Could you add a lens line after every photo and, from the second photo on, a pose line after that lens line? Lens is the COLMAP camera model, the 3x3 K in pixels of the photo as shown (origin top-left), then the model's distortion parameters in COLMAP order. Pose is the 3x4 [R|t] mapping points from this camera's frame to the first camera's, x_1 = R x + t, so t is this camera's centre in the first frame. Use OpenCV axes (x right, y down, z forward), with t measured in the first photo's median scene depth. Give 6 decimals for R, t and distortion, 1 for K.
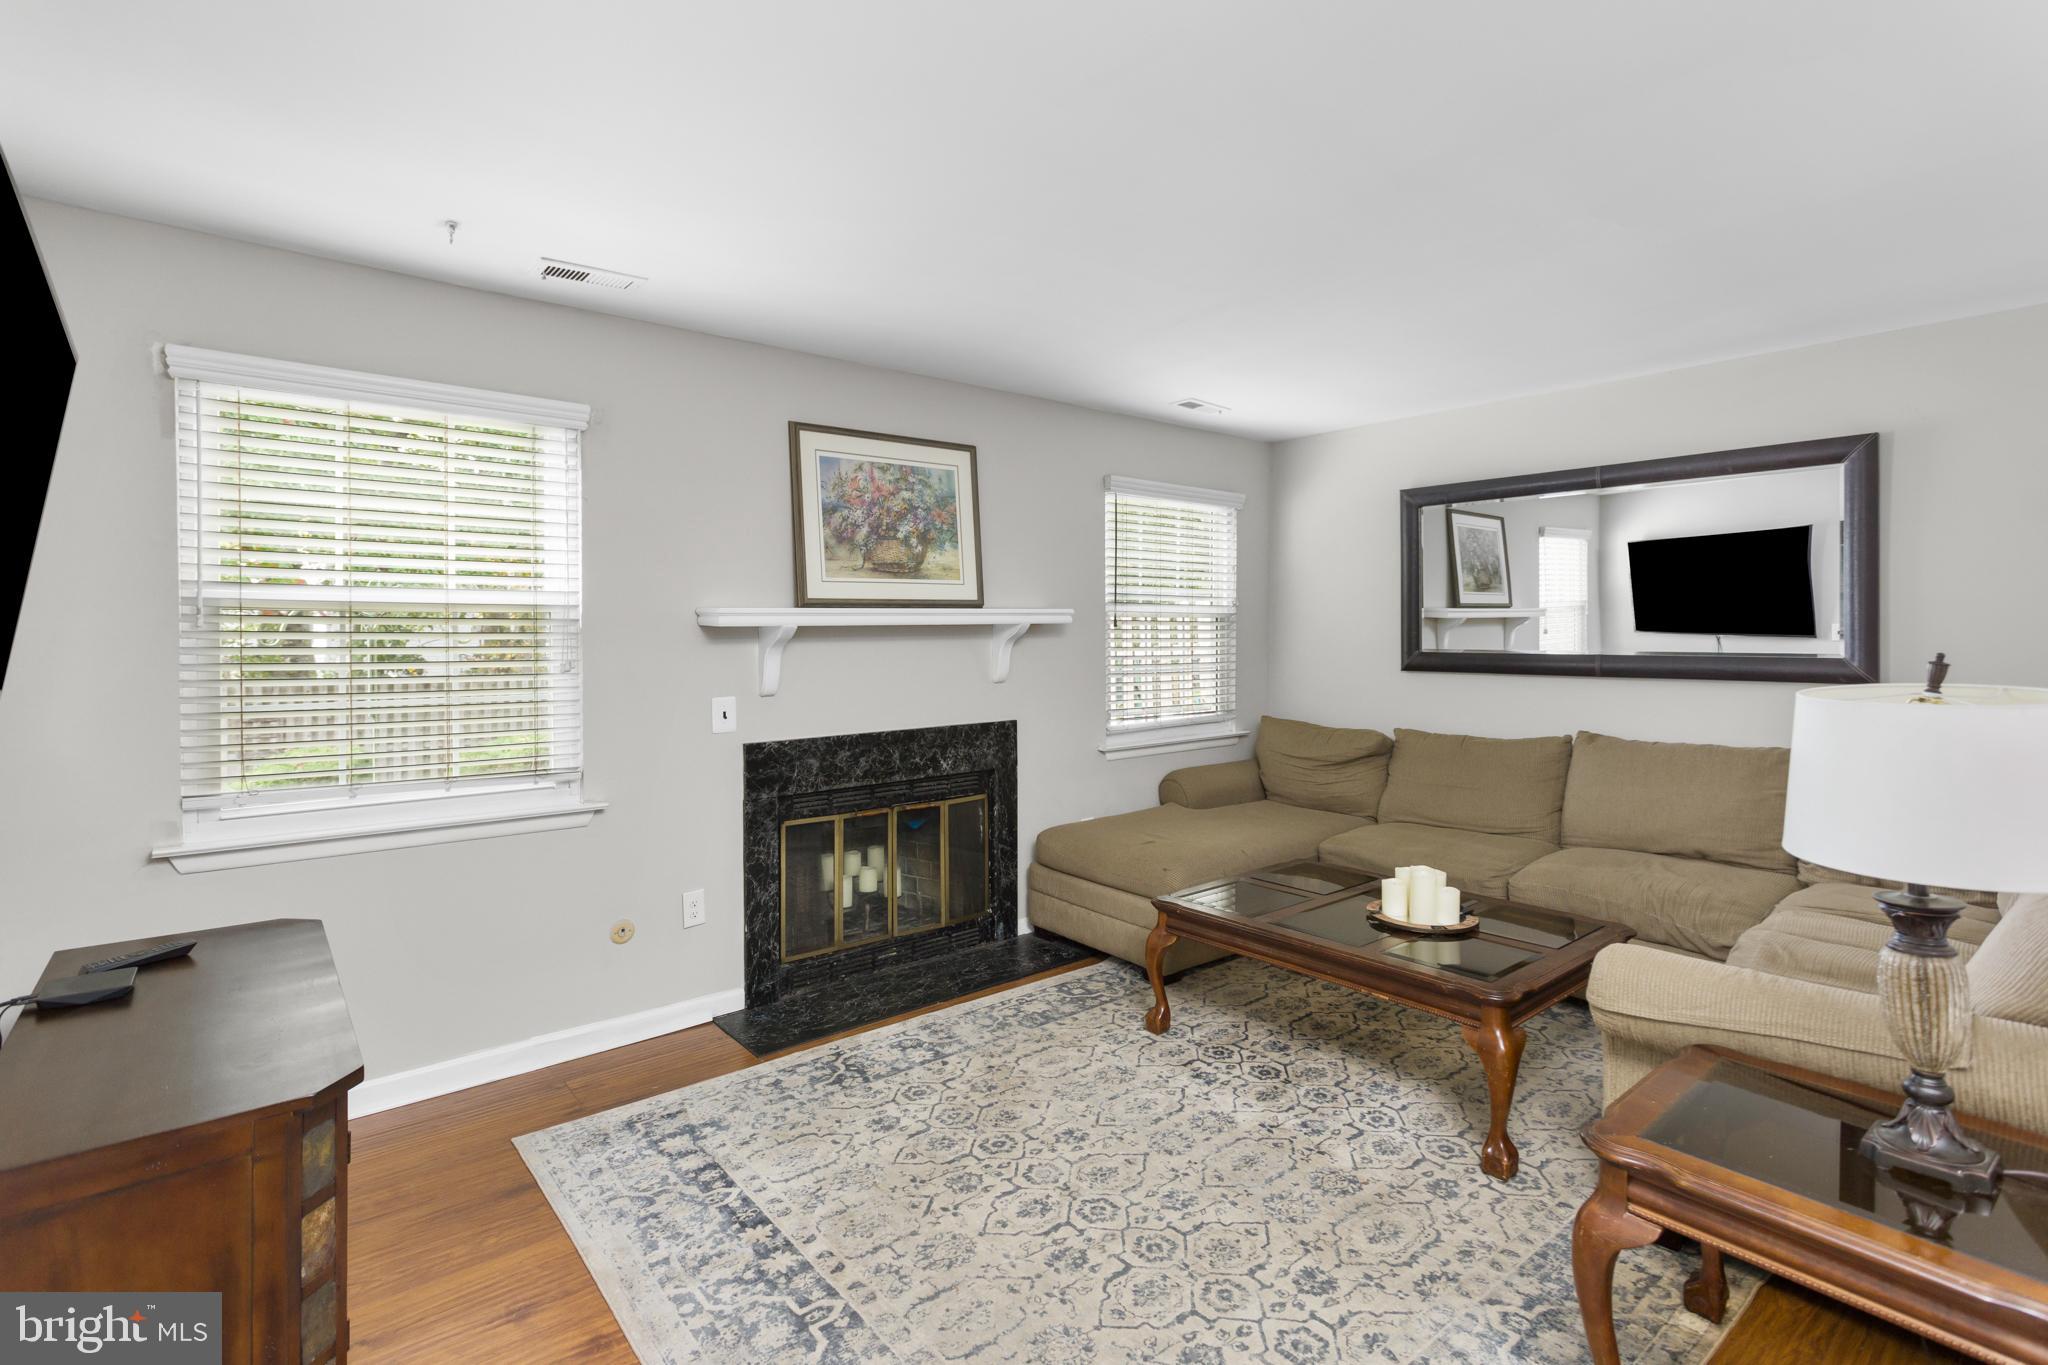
lens RADIAL K [[977.8, 0, 1010.5], [0, 977.8, 637.3], [0, 0, 1]] dist [-0.001729, 0.000343]
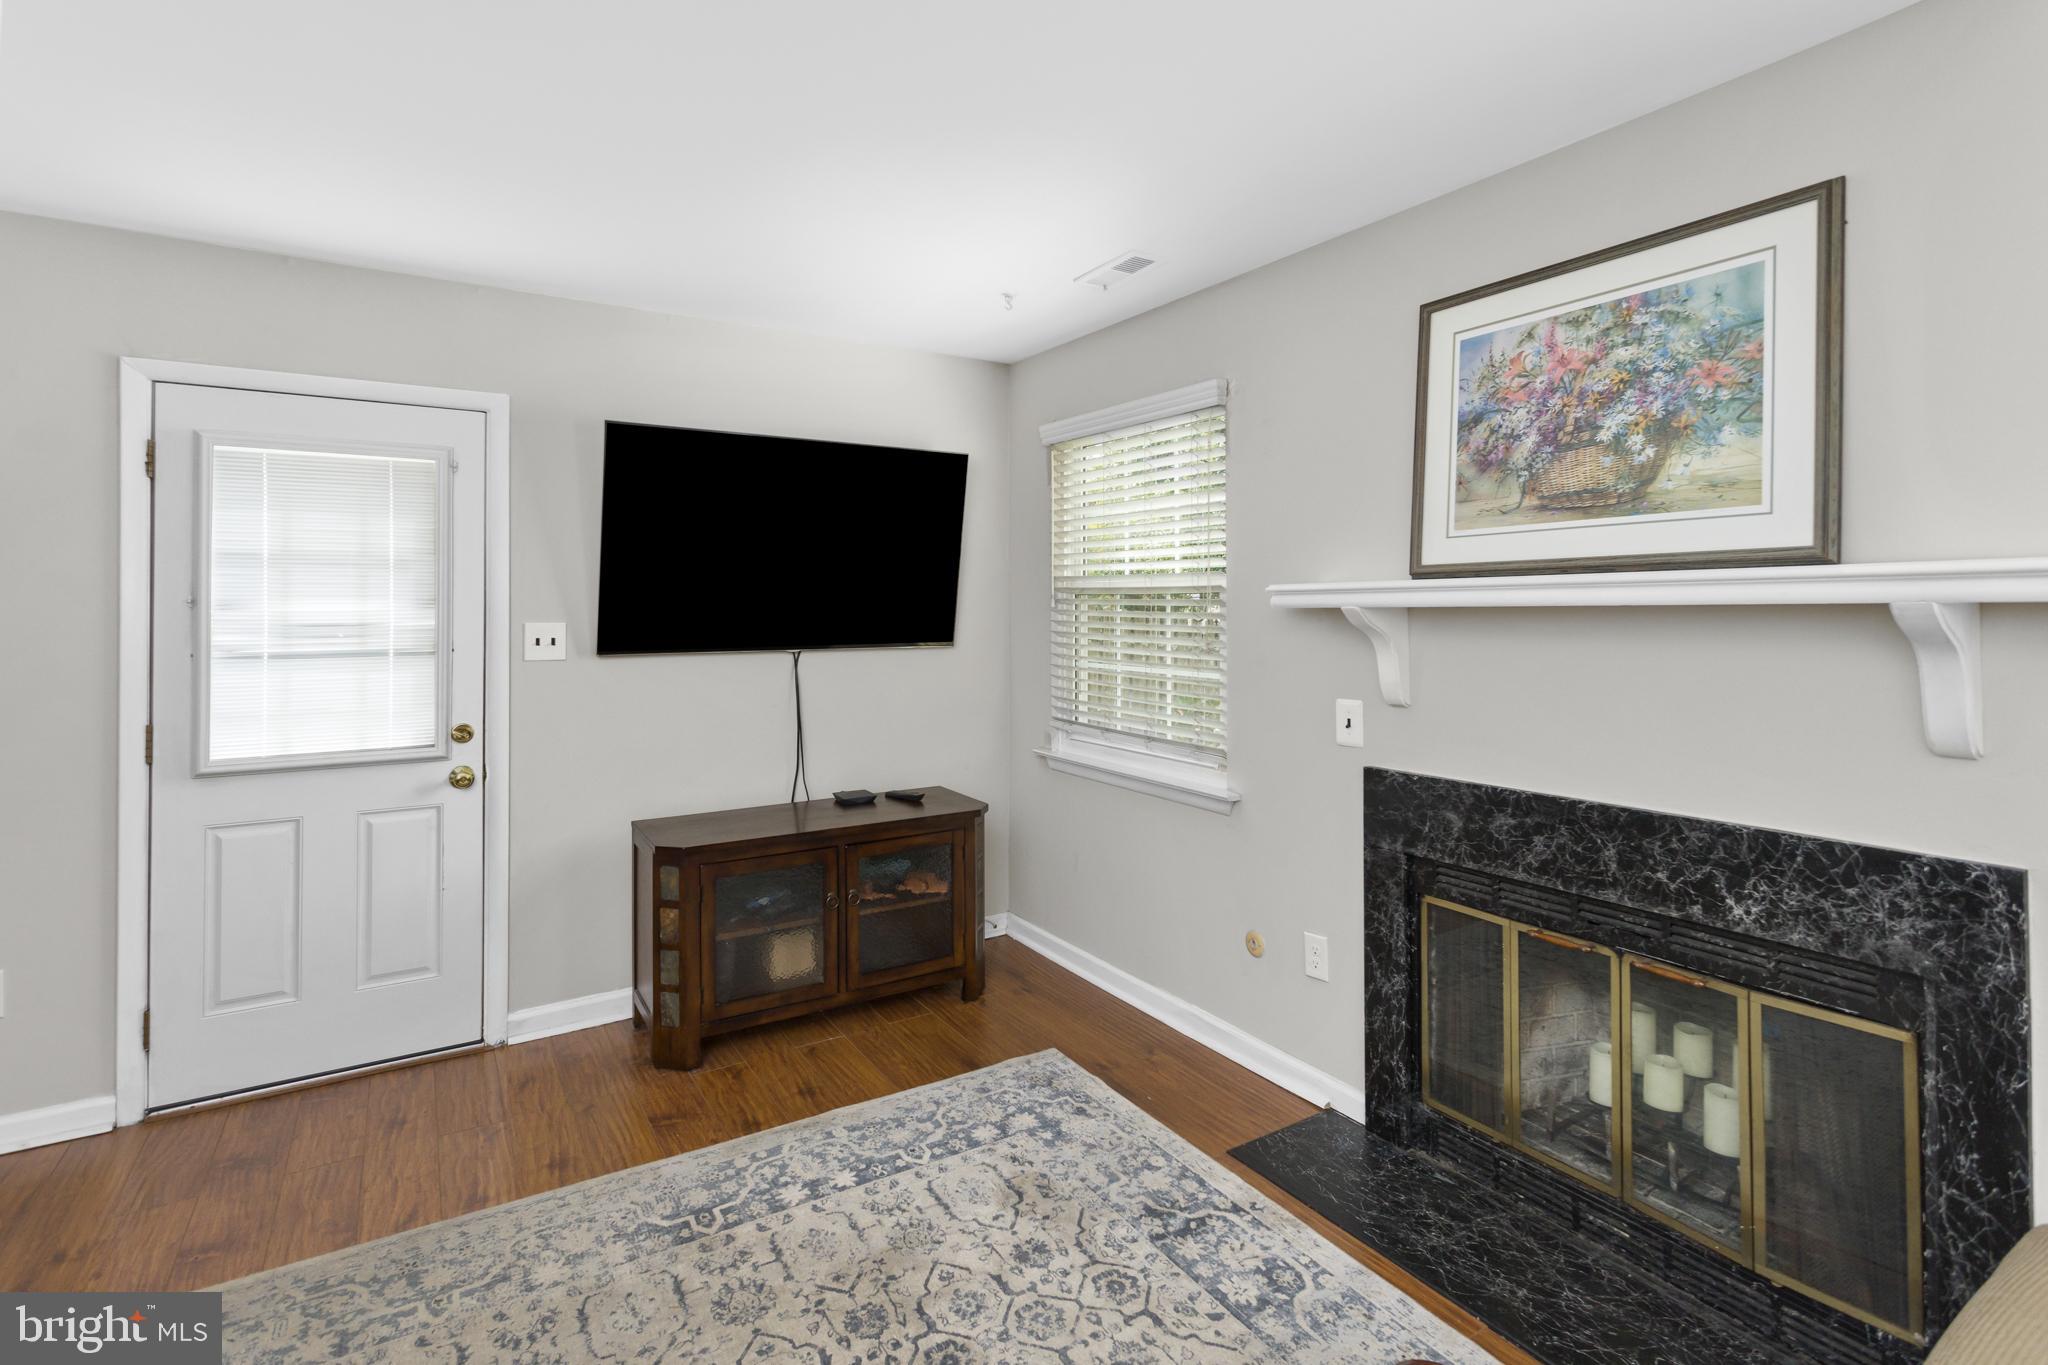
lens RADIAL K [[977.8, 0, 1034.3], [0, 977.8, 596.6], [0, 0, 1]] dist [-0.001729, 0.000343]
pose [[-0.115735, -0.005705, -0.993264, 0.479297], [-0.007759, 0.999958, -0.004839, -0.013439], [0.993250, 0.007147, -0.115774, 0.813630]]
